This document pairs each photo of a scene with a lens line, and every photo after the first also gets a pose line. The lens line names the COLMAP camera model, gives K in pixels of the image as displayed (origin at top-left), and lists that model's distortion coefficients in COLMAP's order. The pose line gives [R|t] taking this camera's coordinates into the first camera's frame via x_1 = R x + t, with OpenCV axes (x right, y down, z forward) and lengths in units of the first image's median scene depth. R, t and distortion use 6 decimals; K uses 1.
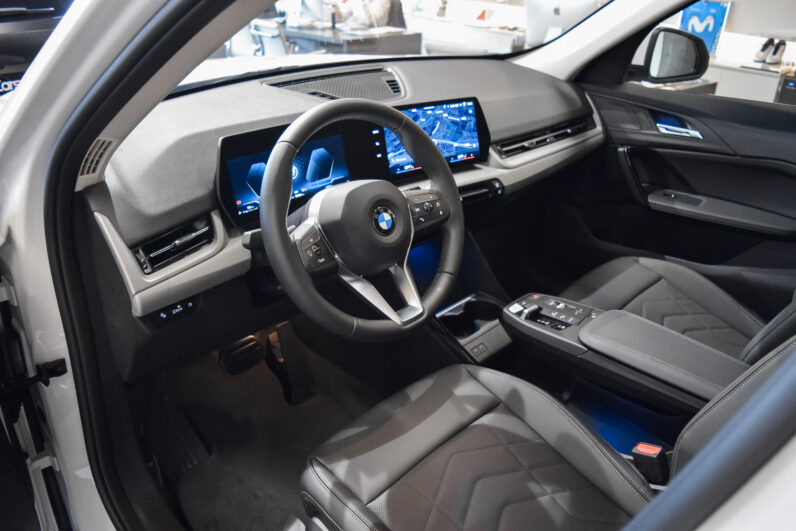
lens RADIAL K [[619.4, 0, 394.7], [0, 619.4, 257.4], [0, 0, 1]] dist [-0.092213, 0.014183]
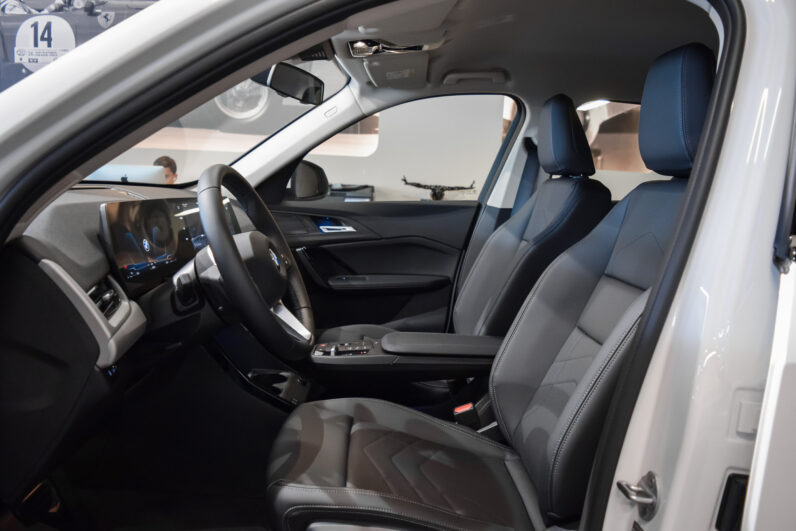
lens RADIAL K [[619.4, 0, 390.9], [0, 619.4, 266.5], [0, 0, 1]] dist [-0.092213, 0.014183]
pose [[0.707384, -0.103239, 0.699249, -0.482993], [0.301813, 0.938673, -0.166737, 0.154337], [-0.639152, 0.328990, 0.695162, 0.030059]]
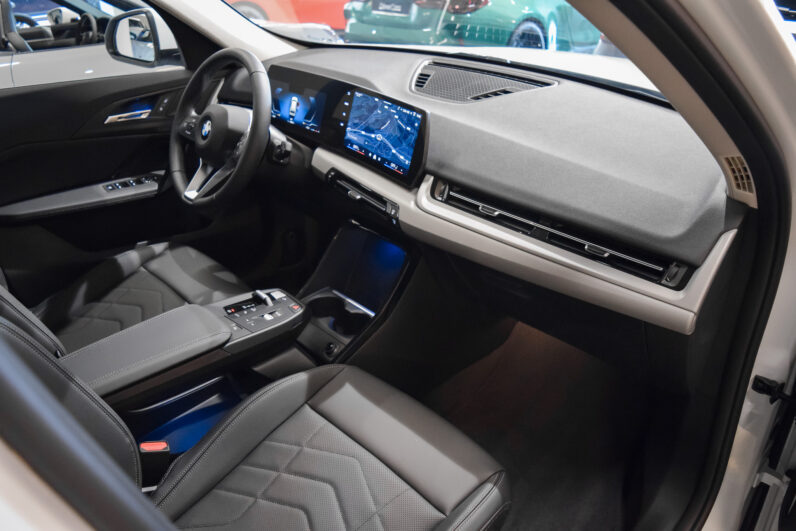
lens RADIAL K [[619.4, 0, 394.7], [0, 619.4, 268.8], [0, 0, 1]] dist [-0.092213, 0.014183]
pose [[-0.030698, 0.455245, -0.889837, 0.995918], [-0.448051, 0.789535, 0.419387, -0.428790], [0.893481, 0.411567, 0.179736, 0.899297]]
